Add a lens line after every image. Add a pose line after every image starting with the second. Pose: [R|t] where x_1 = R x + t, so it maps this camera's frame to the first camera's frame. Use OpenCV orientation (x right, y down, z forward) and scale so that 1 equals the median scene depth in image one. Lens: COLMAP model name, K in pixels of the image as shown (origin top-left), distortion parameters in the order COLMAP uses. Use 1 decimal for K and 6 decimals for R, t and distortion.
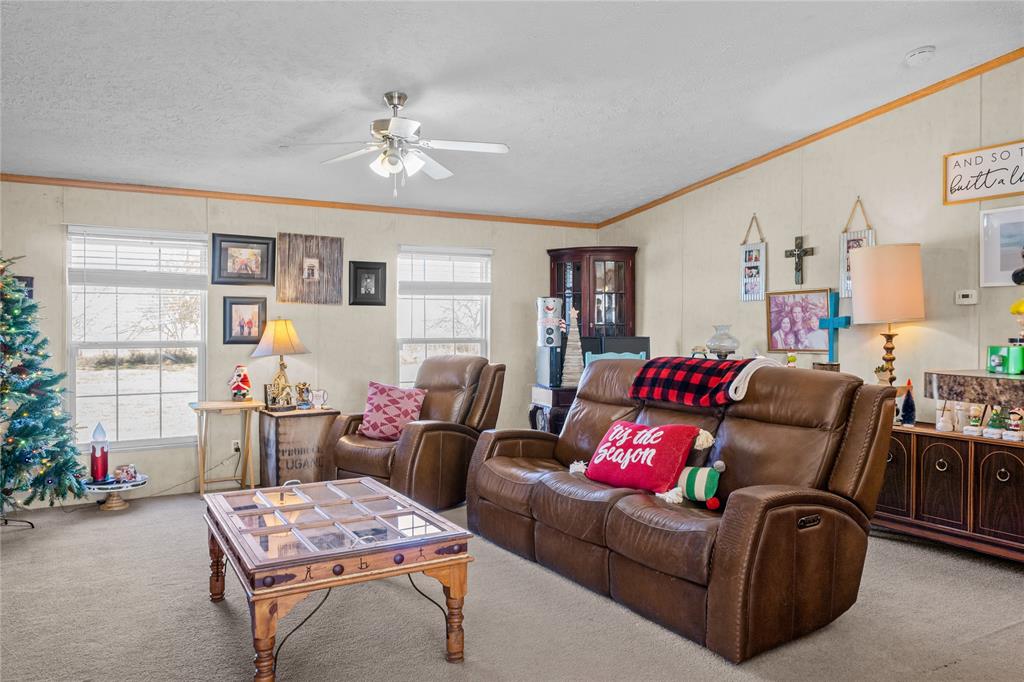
lens RADIAL K [[734.1, 0, 513.2], [0, 734.1, 333.5], [0, 0, 1]] dist [0.003661, 0.002116]
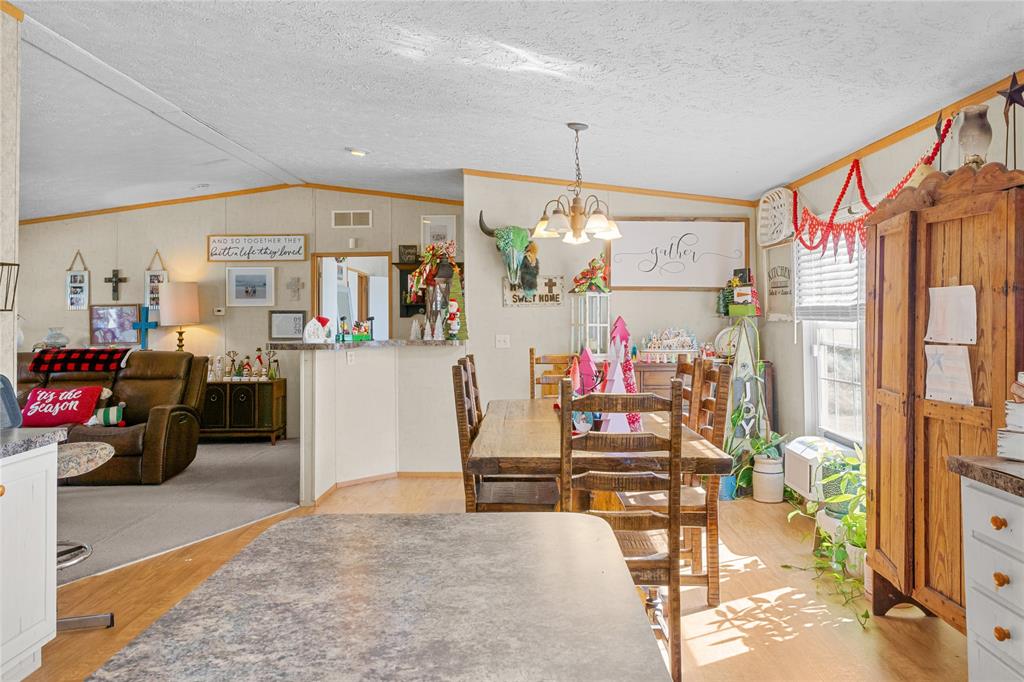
lens RADIAL K [[758.0, 0, 513.4], [0, 758.0, 295.2], [0, 0, 1]] dist [0.012047, 0.000251]
pose [[0.517553, 0.017014, 0.855482, -0.547386], [0.017122, 0.999396, -0.030234, -0.014886], [-0.855480, 0.030296, 0.516949, -0.546047]]
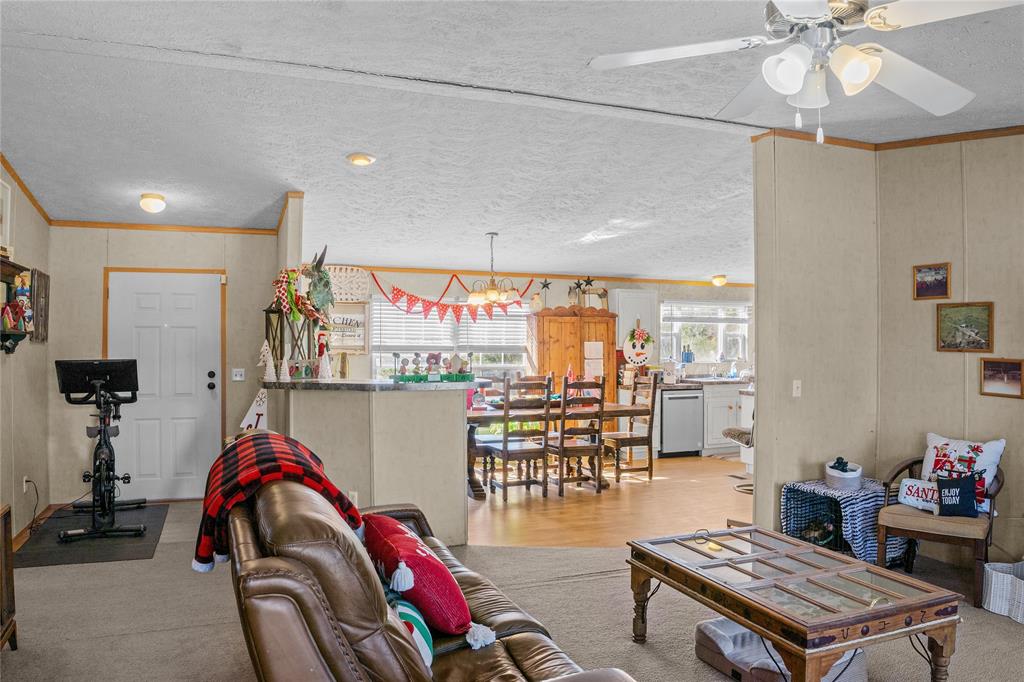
lens RADIAL K [[724.1, 0, 512.0], [0, 724.1, 341.0], [0, 0, 1]] dist [-0.129592, 0.000016]
pose [[-0.988917, -0.004506, 0.148402, -0.014776], [-0.003603, 0.999973, 0.006352, -0.043205], [-0.148427, 0.005747, -0.988907, 1.134642]]
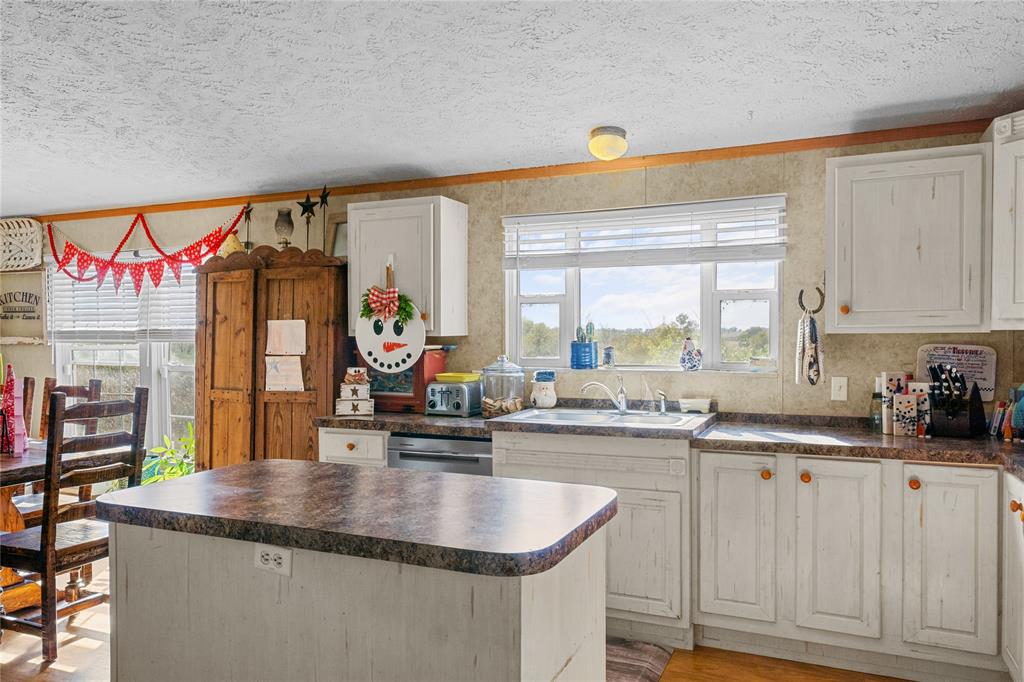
lens RADIAL K [[731.3, 0, 512.0], [0, 731.3, 341.0], [0, 0, 1]] dist [0.005420, 0.000570]
pose [[-0.592346, -0.006399, 0.805658, -0.750729], [0.010480, 0.999823, 0.015647, -0.018151], [-0.805616, 0.017711, -0.592174, -0.255871]]
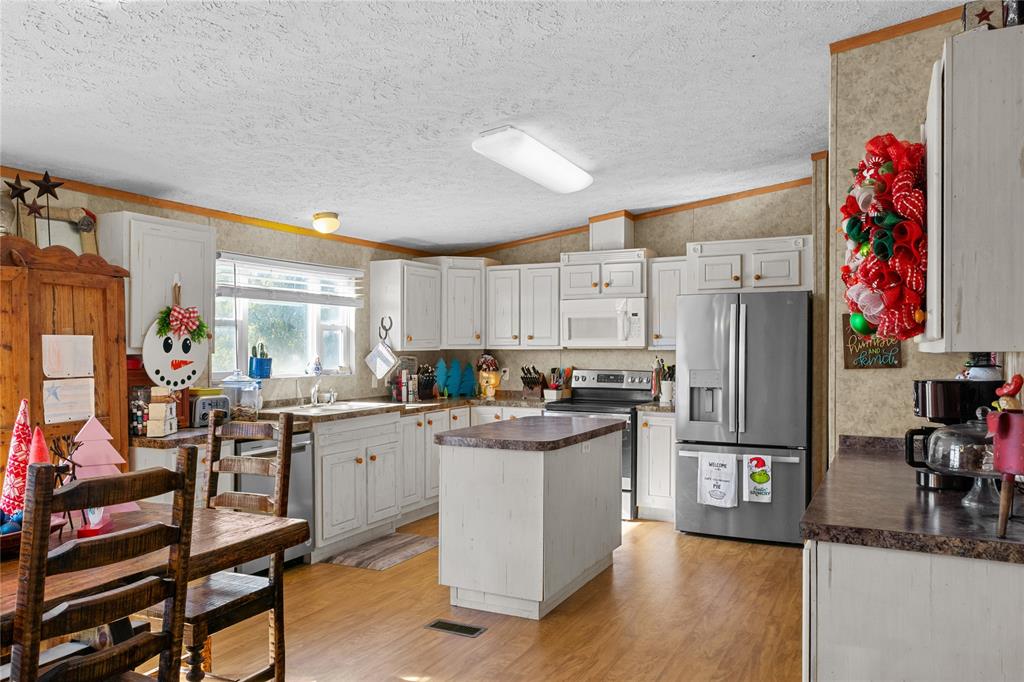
lens RADIAL K [[753.1, 0, 511.4], [0, 753.1, 351.5], [0, 0, 1]] dist [0.005846, 0.001734]
pose [[-0.835202, 0.003848, -0.549930, 0.086828], [-0.003293, 0.999923, 0.011998, -0.026008], [0.549933, 0.011831, -0.835125, 0.260106]]
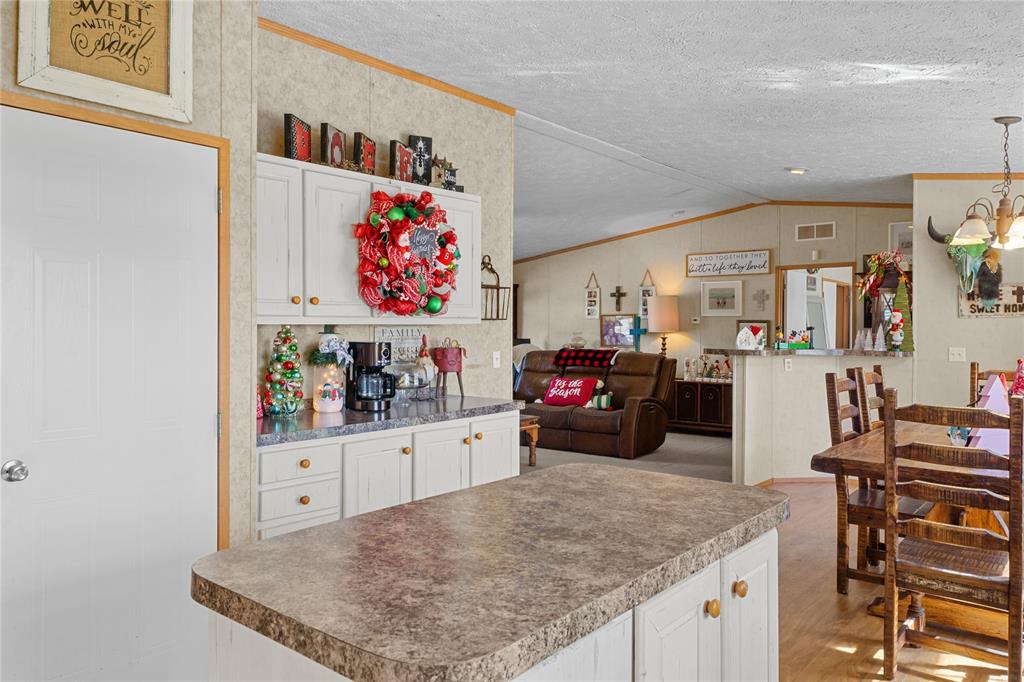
lens RADIAL K [[731.5, 0, 517.8], [0, 731.5, 331.5], [0, 0, 1]] dist [0.001374, 0.001909]
pose [[0.939469, -0.001839, 0.342630, -0.510387], [0.002057, 0.999998, -0.000274, -0.013551], [-0.342629, 0.000962, 0.939470, -0.704119]]
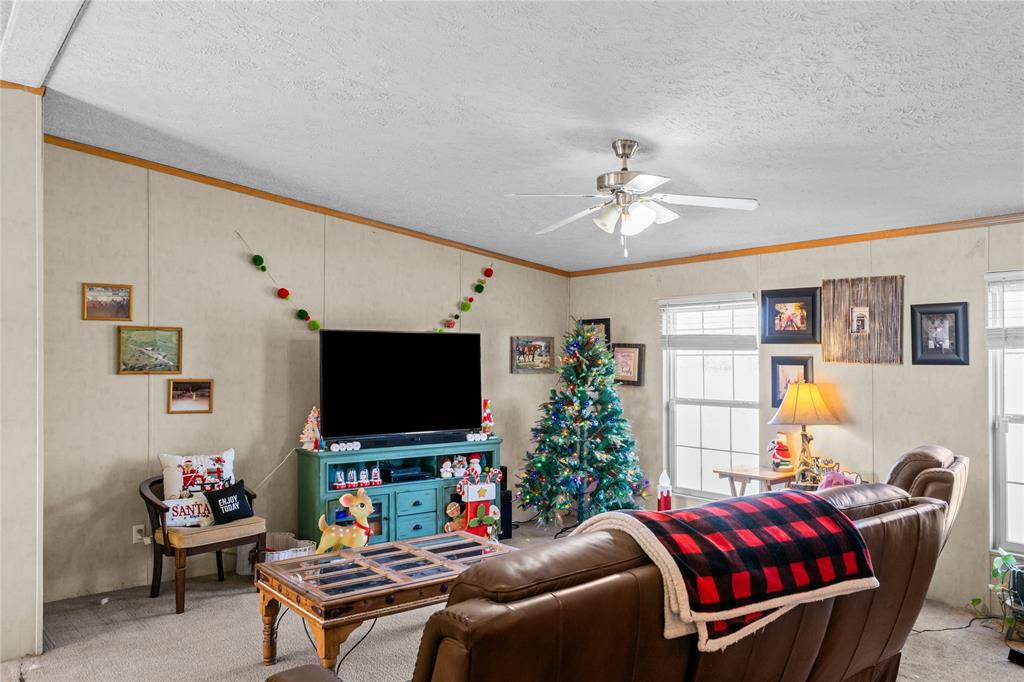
lens RADIAL K [[782.1, 0, 509.3], [0, 782.1, 354.8], [0, 0, 1]] dist [0.003704, 0.001978]
pose [[0.129326, -0.002407, -0.991599, 0.579245], [-0.005437, 0.999980, -0.003136, -0.050165], [0.991587, 0.005797, 0.129310, 0.568217]]
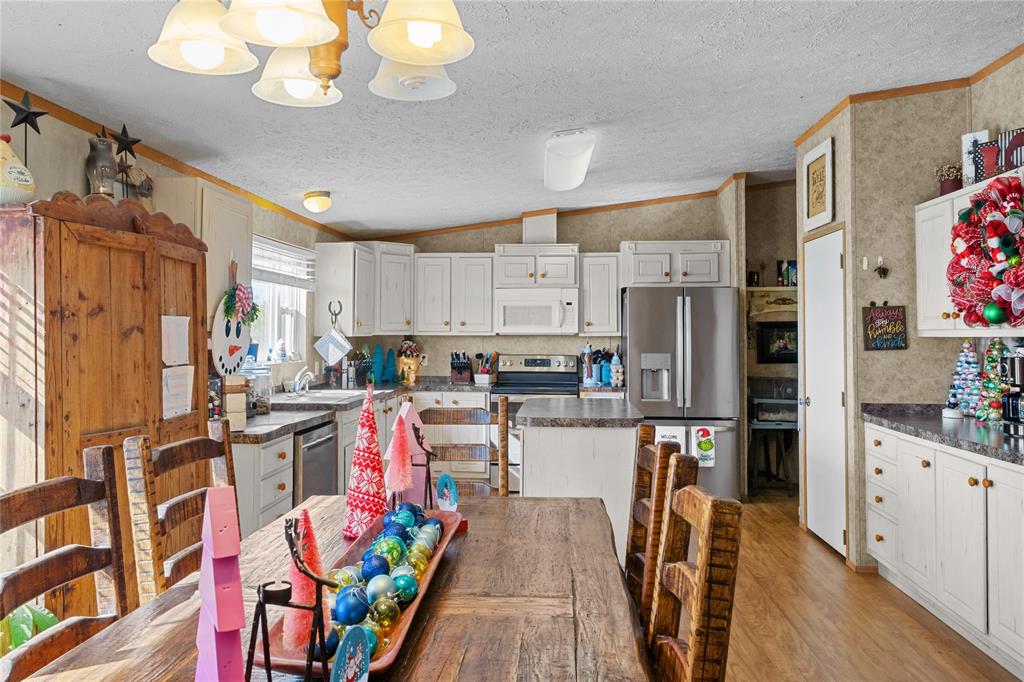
lens RADIAL K [[739.5, 0, 508.5], [0, 739.5, 311.5], [0, 0, 1]] dist [0.006224, 0.001376]
pose [[-0.567336, -0.027486, -0.823027, 0.376594], [-0.008457, 0.999585, -0.027553, -0.021117], [0.823443, -0.008671, -0.567333, 0.013285]]
